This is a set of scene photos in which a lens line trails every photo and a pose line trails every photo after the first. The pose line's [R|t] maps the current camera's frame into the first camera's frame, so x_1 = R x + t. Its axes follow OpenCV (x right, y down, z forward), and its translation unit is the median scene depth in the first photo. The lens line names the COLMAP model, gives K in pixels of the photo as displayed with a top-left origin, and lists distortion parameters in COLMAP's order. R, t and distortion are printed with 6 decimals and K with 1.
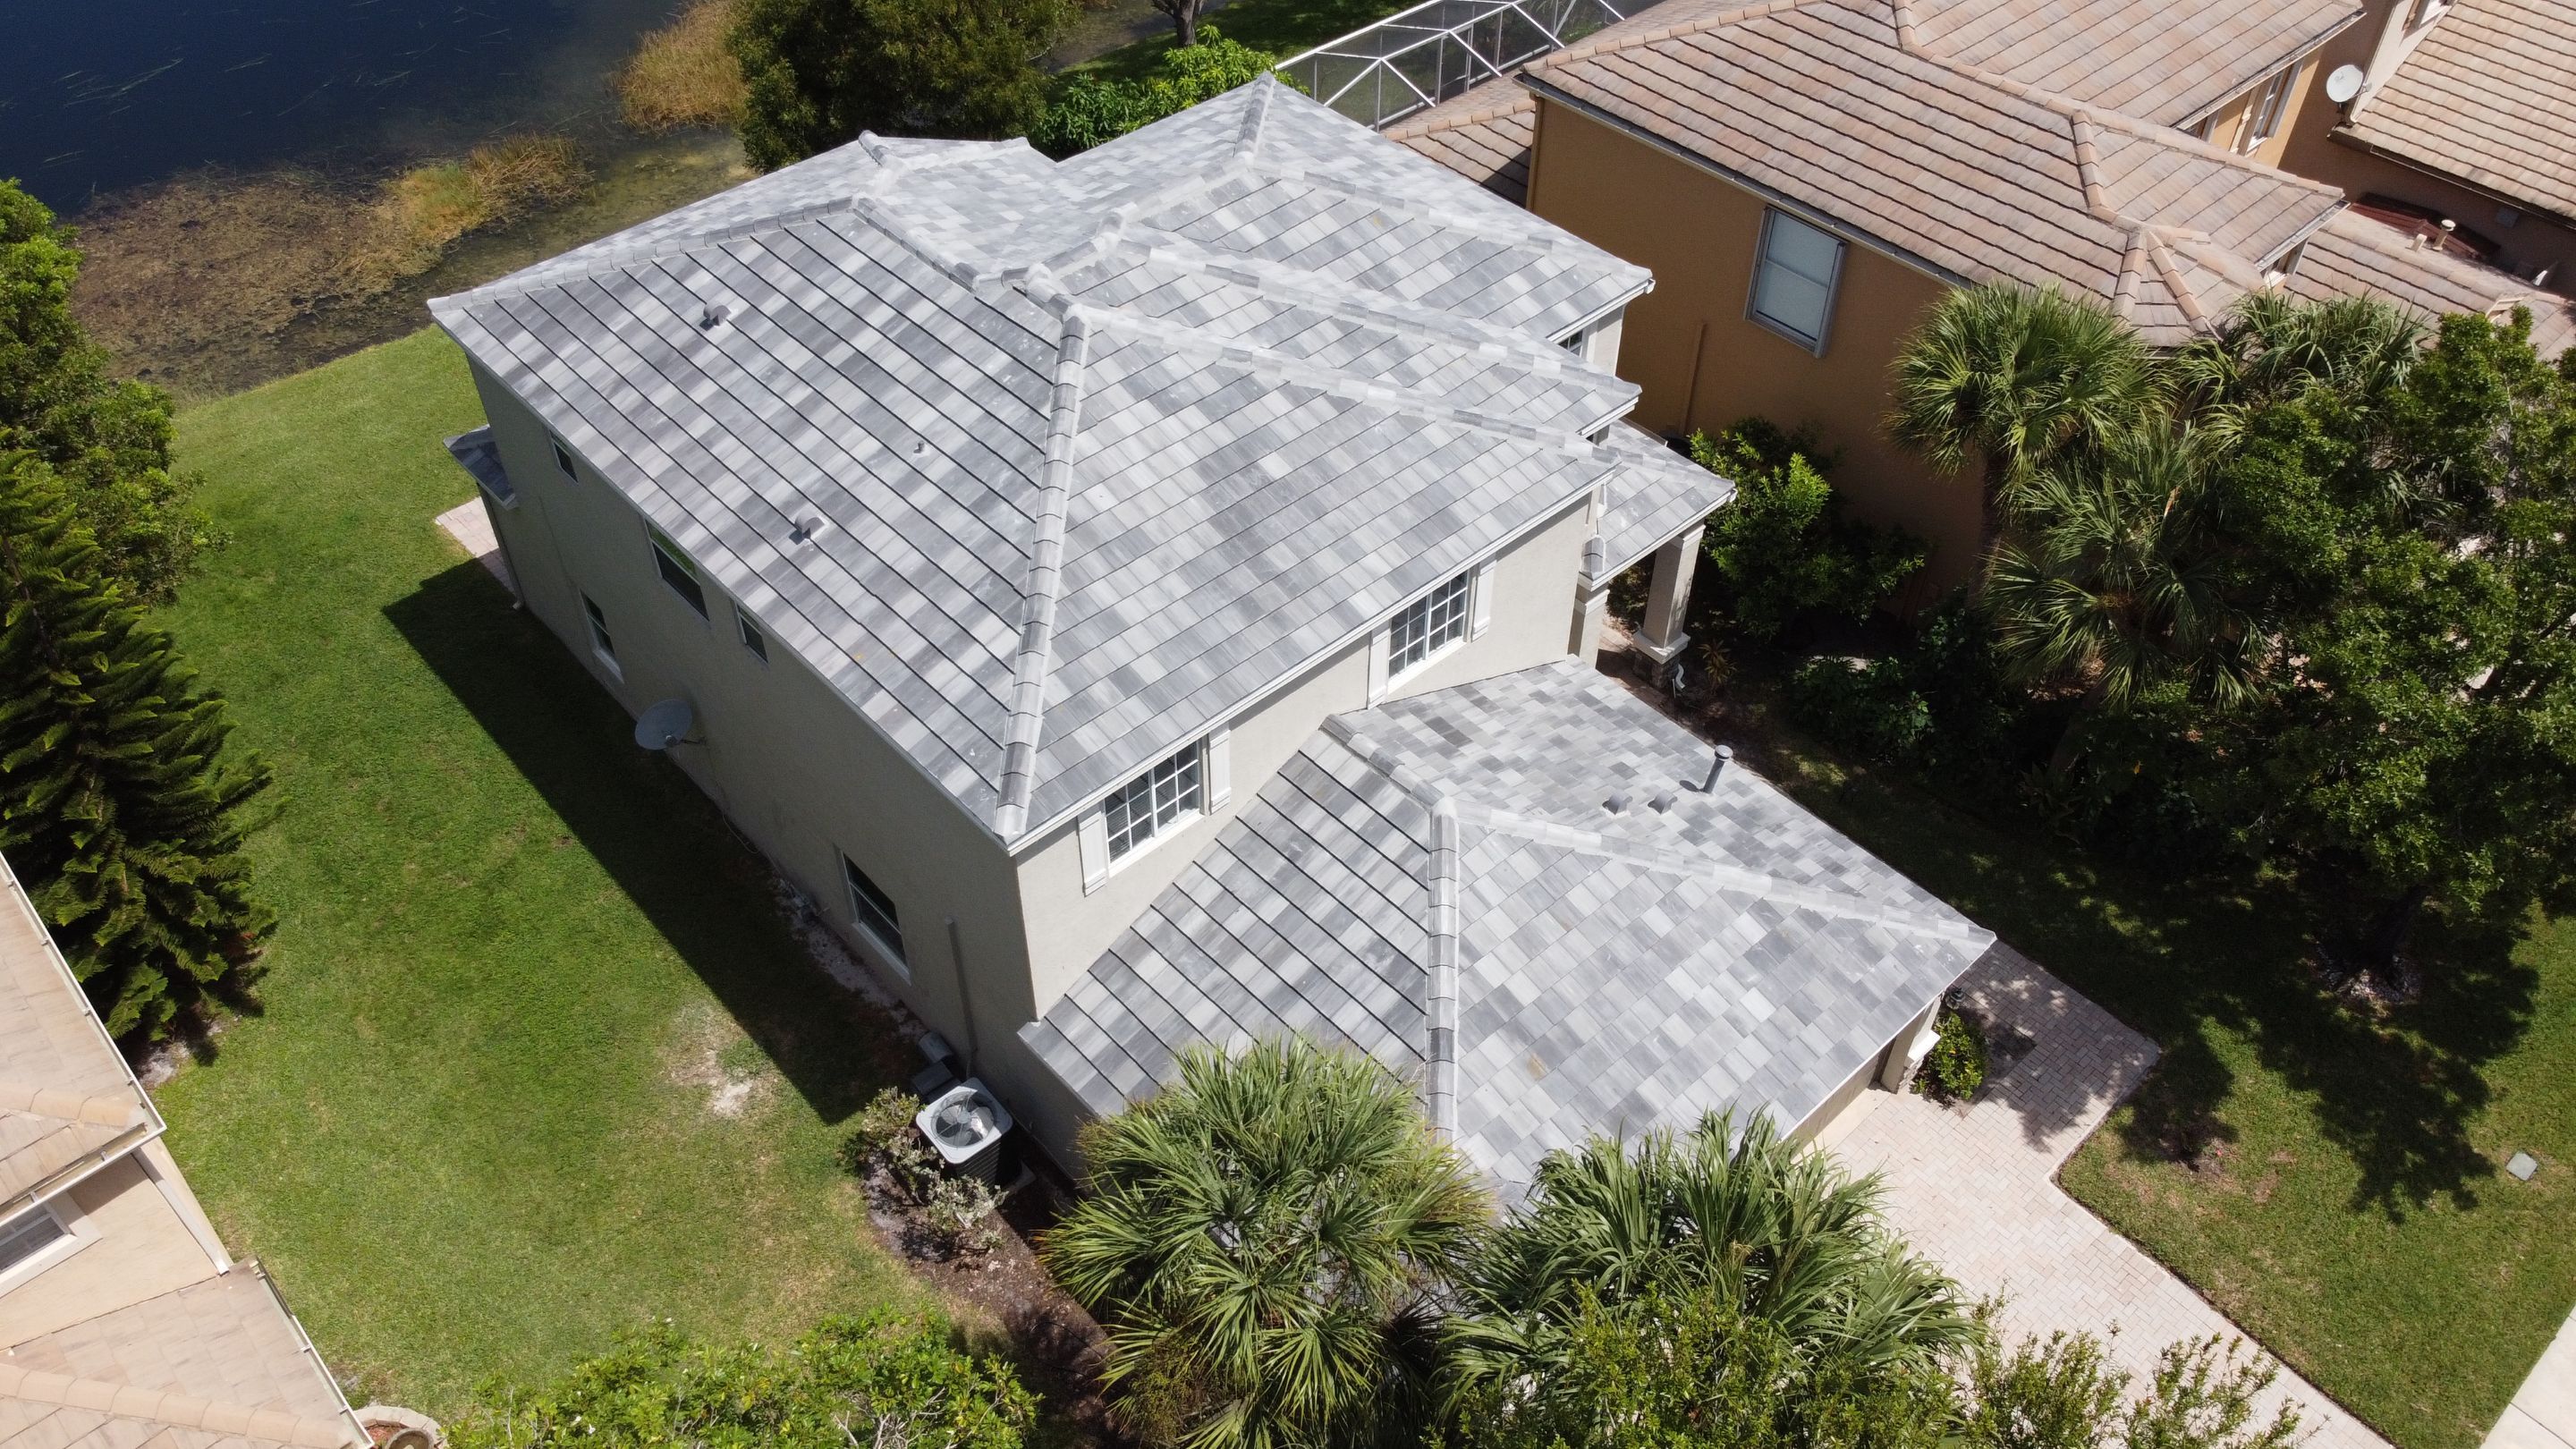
lens RADIAL K [[1982.8, 0, 1281.2], [0, 1982.8, 693.4], [0, 0, 1]] dist [-0.004861, 0.000845]
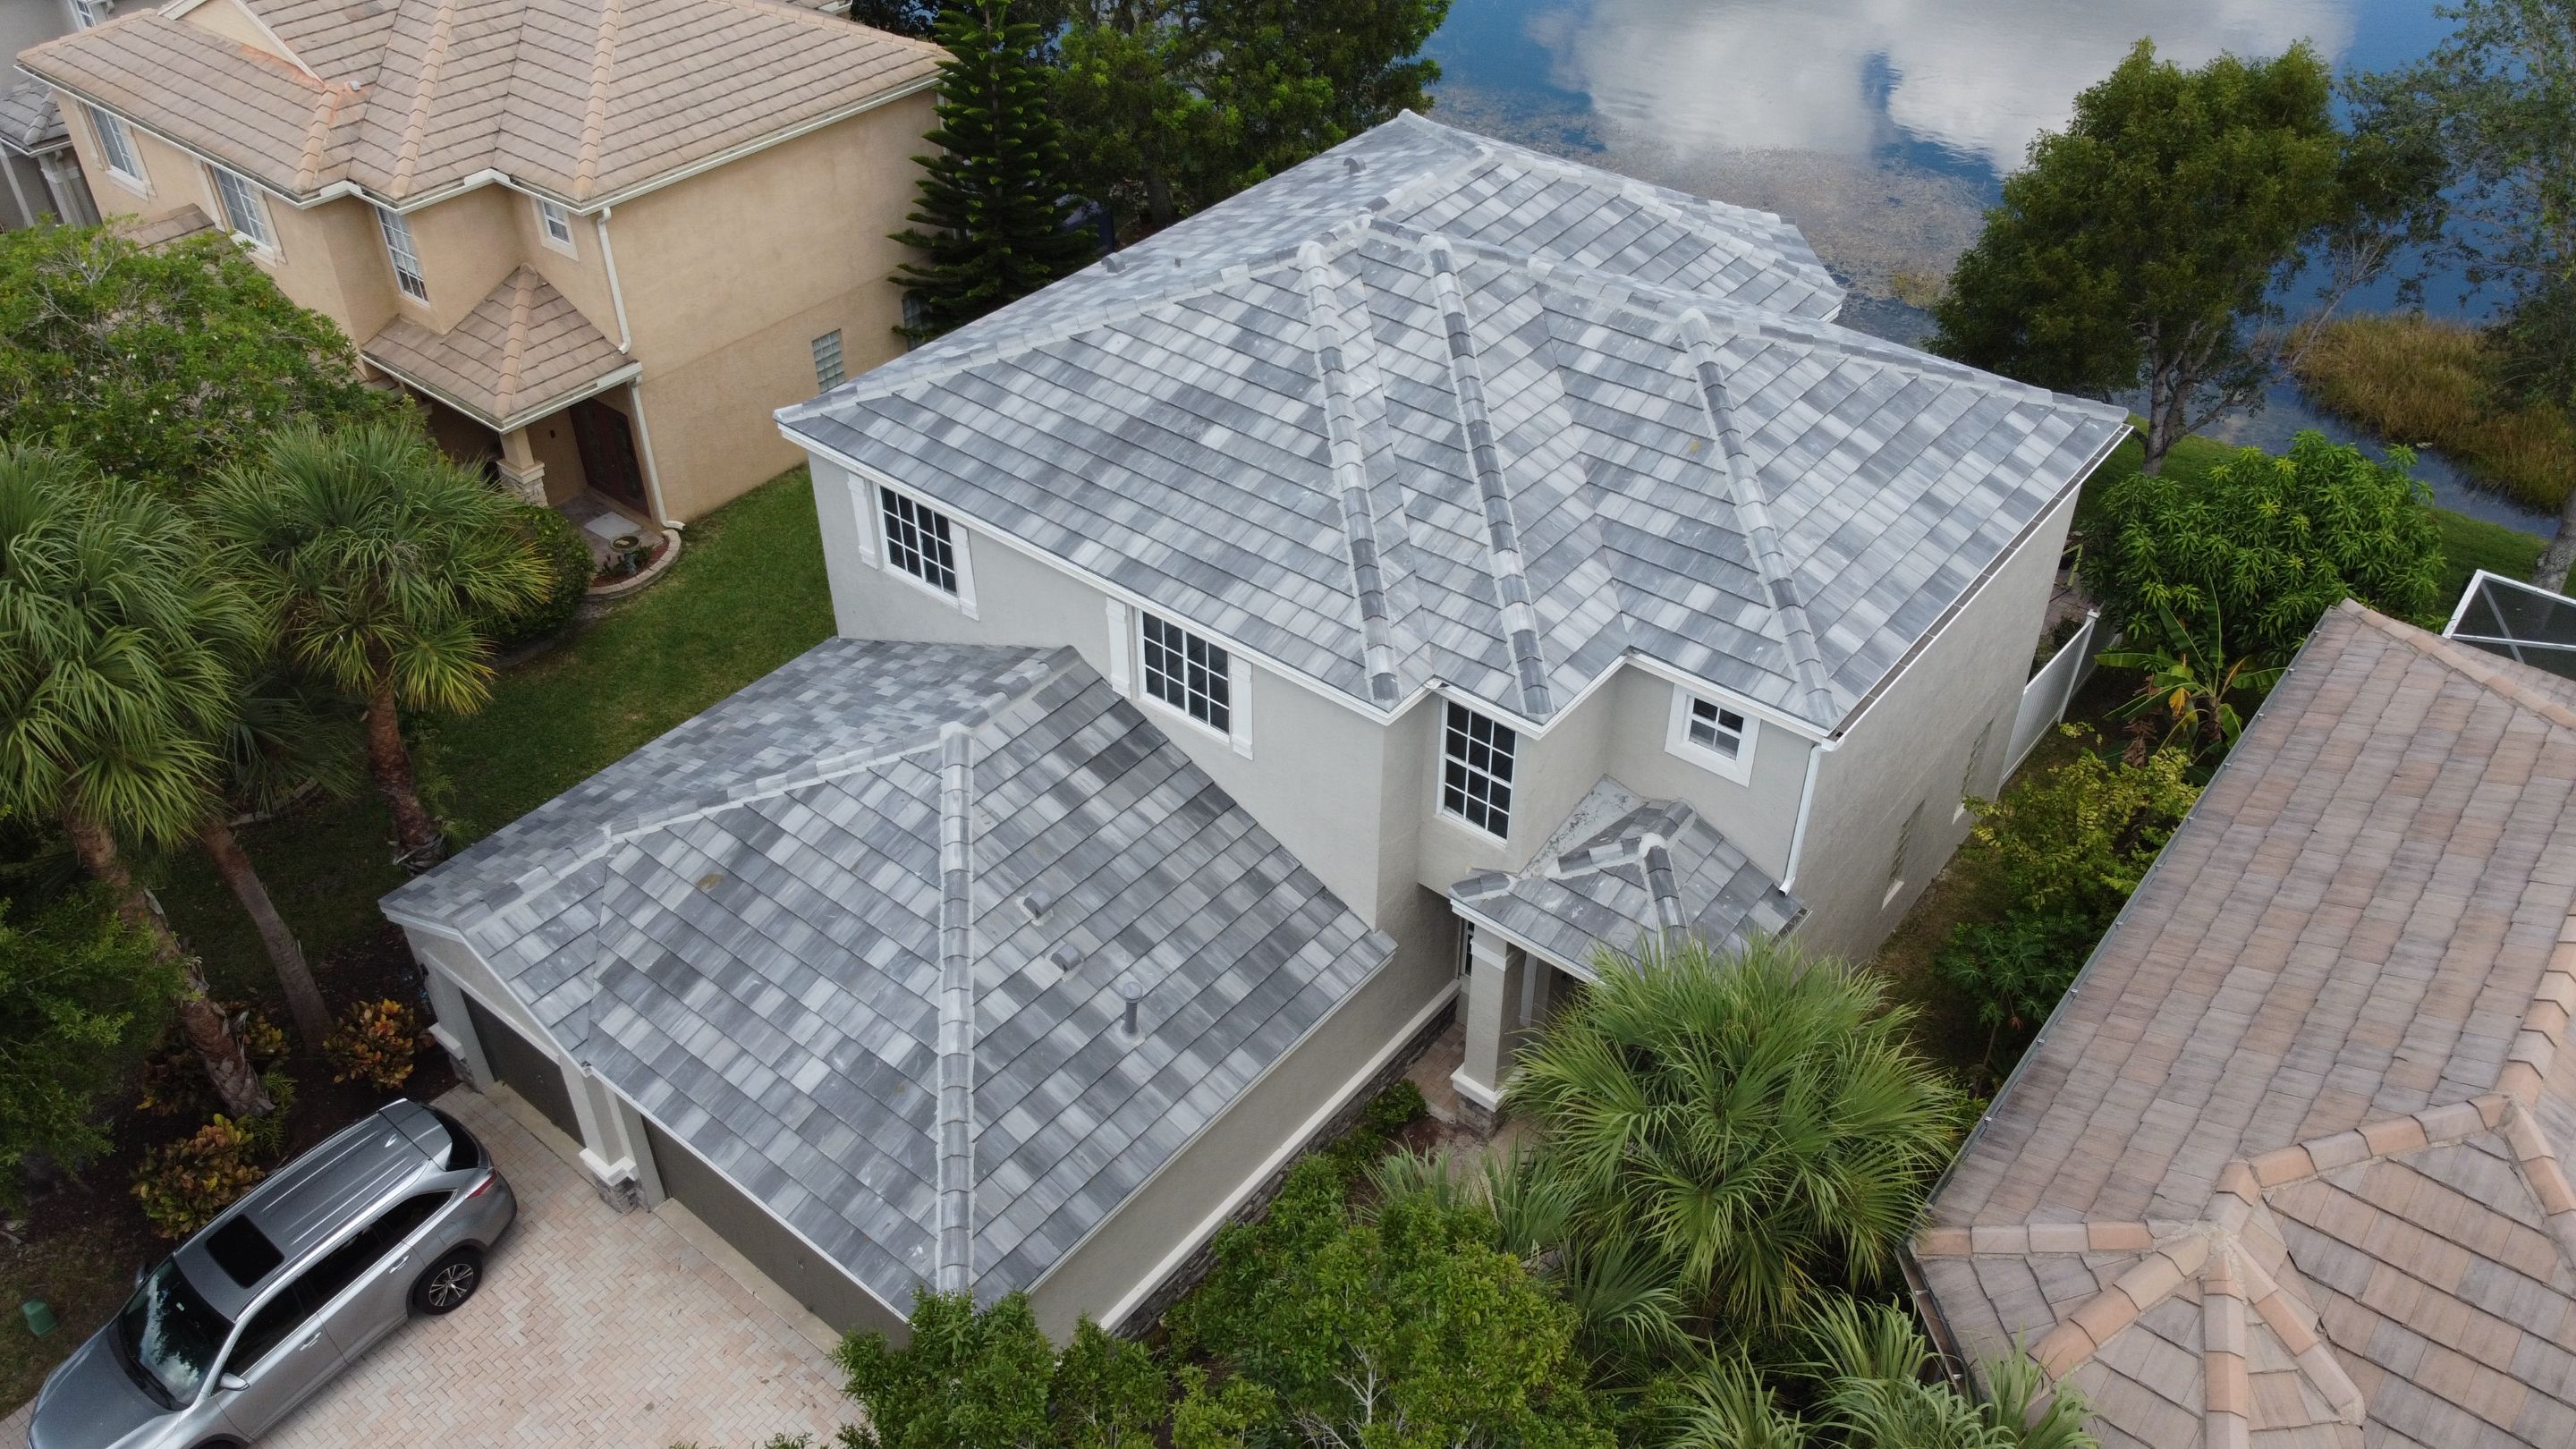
lens RADIAL K [[1963.7, 0, 1289.4], [0, 1963.7, 698.5], [0, 0, 1]] dist [-0.002320, -0.005287]
pose [[0.150380, 0.594952, -0.789568, 0.811997], [-0.681887, 0.640695, 0.352903, -0.384279], [0.715832, 0.485327, 0.502038, 0.583498]]
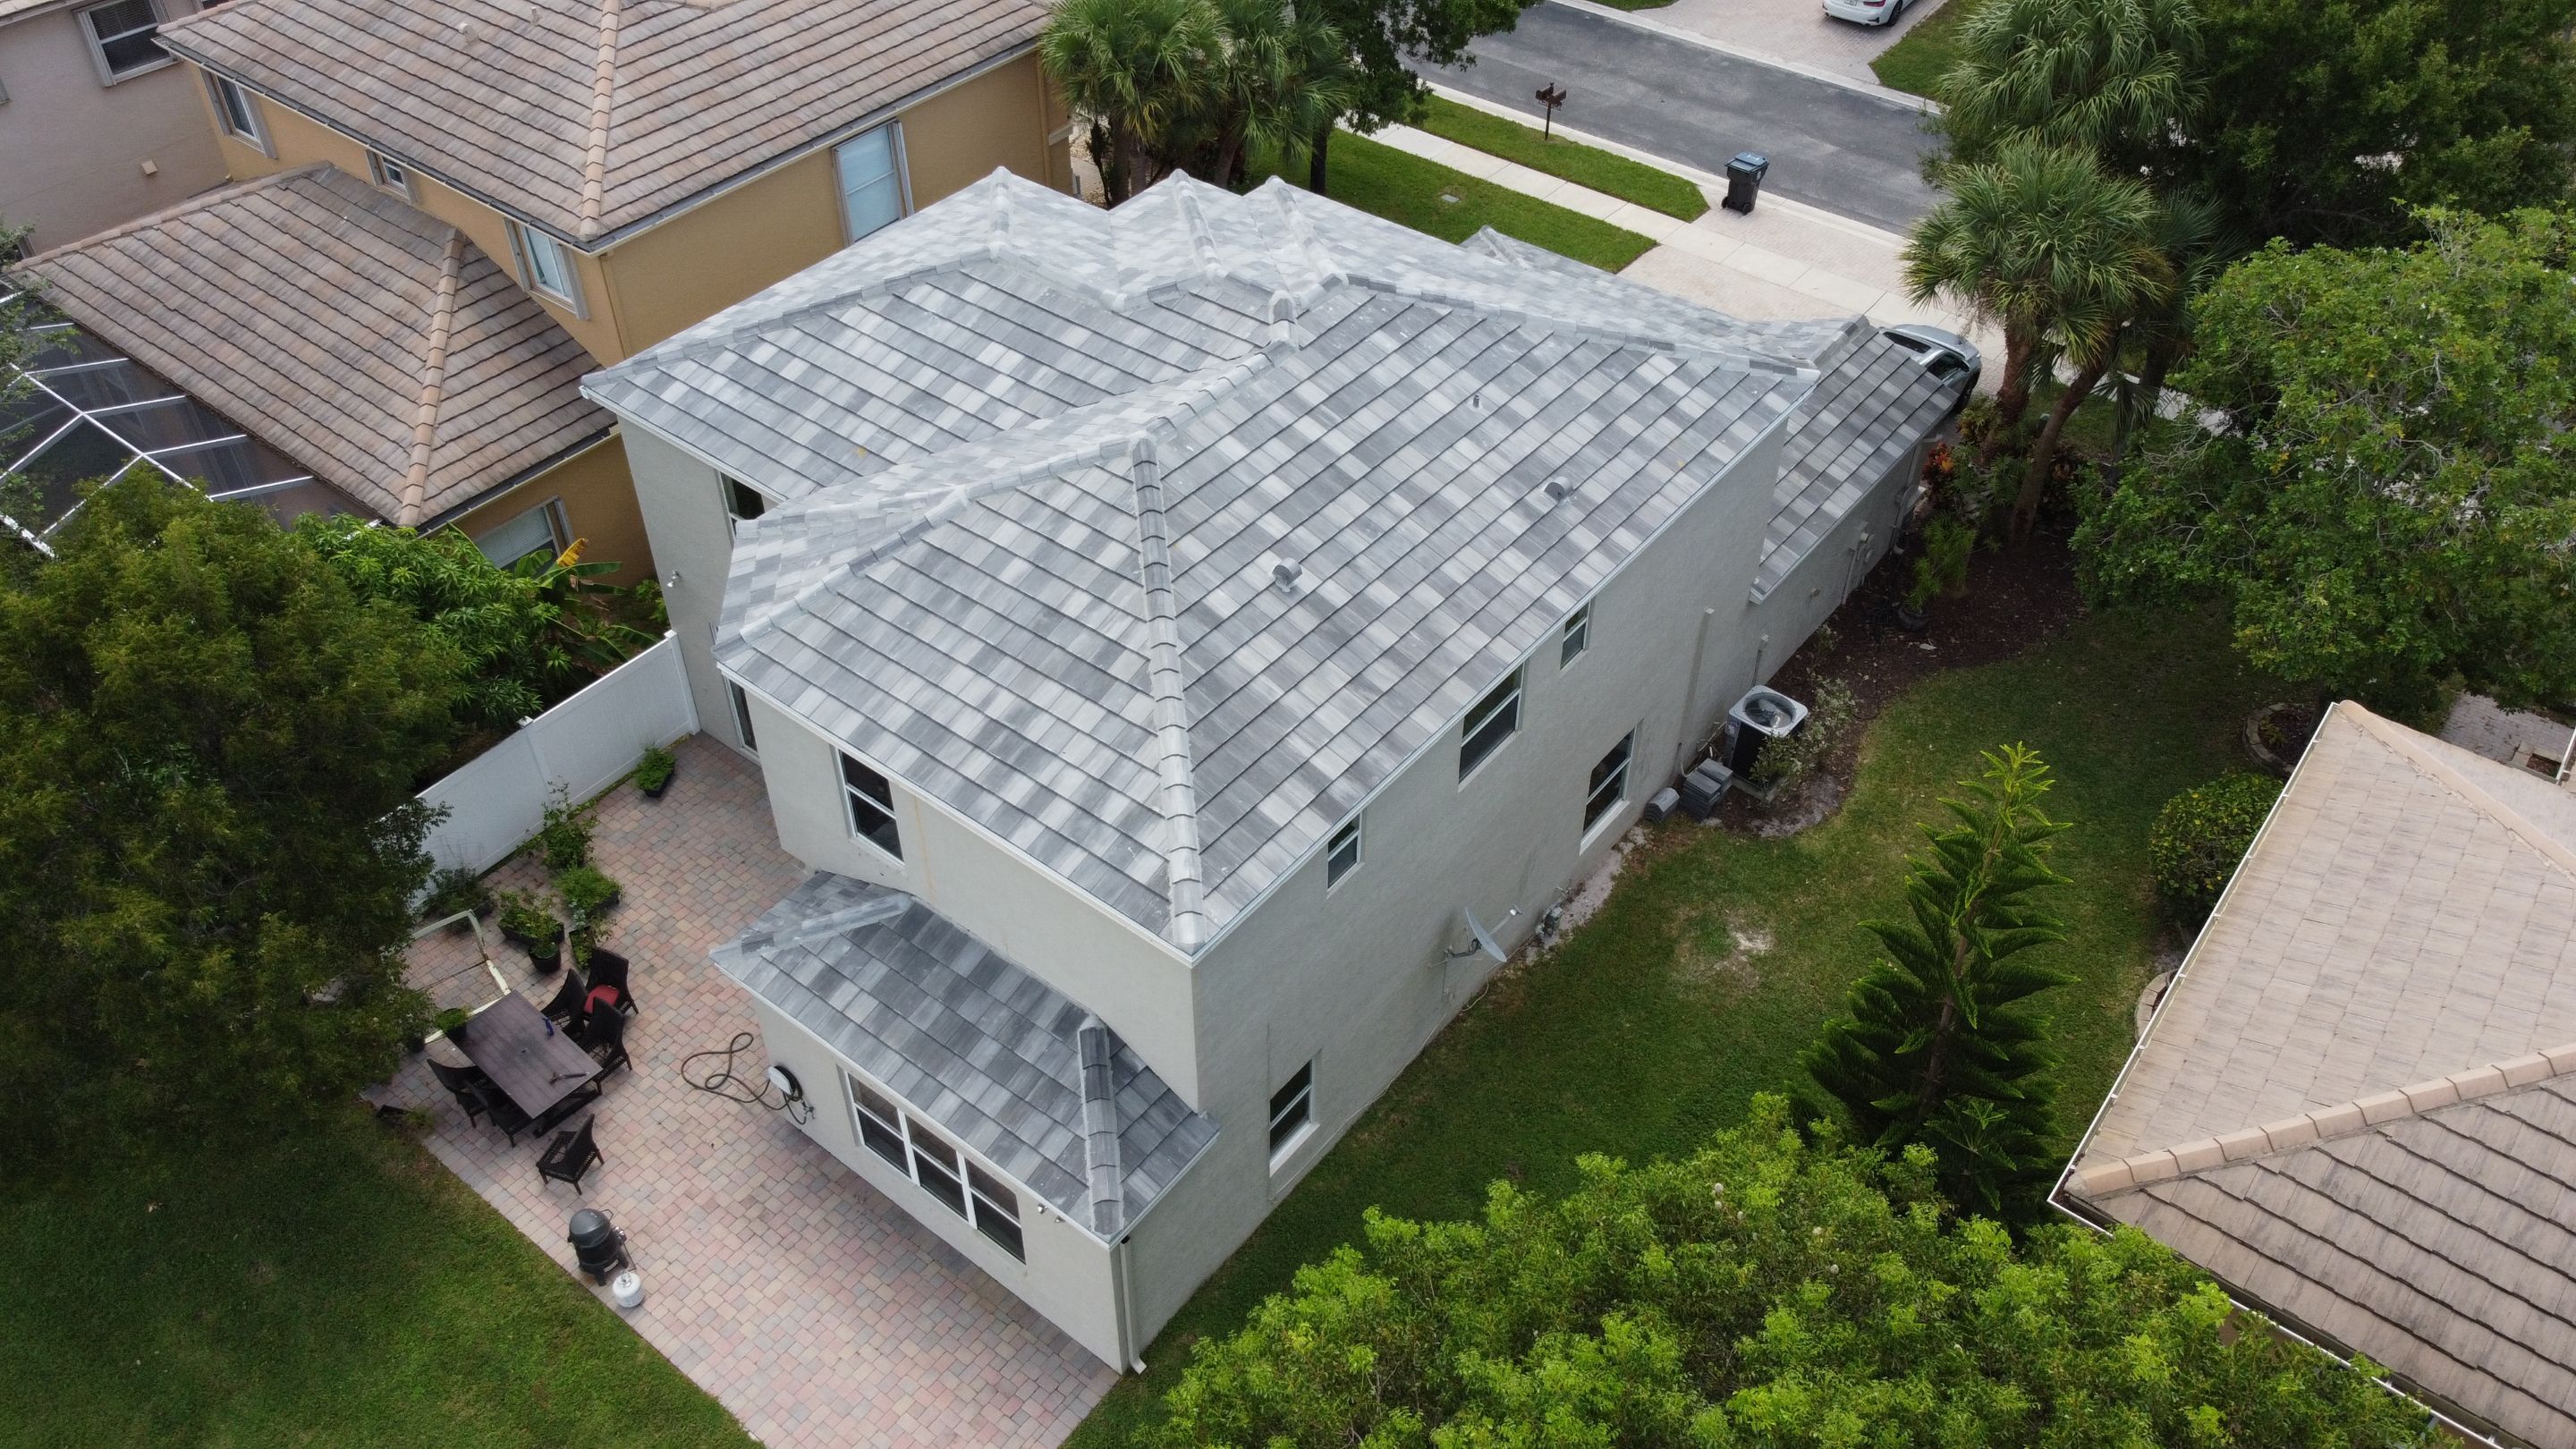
lens RADIAL K [[1982.8, 0, 1281.2], [0, 1982.8, 693.4], [0, 0, 1]] dist [-0.004861, 0.000845]
pose [[-0.163444, -0.651432, 0.740893, -1.014987], [0.680158, 0.469577, 0.562923, -0.693636], [-0.714612, 0.595930, 0.366328, 0.745457]]
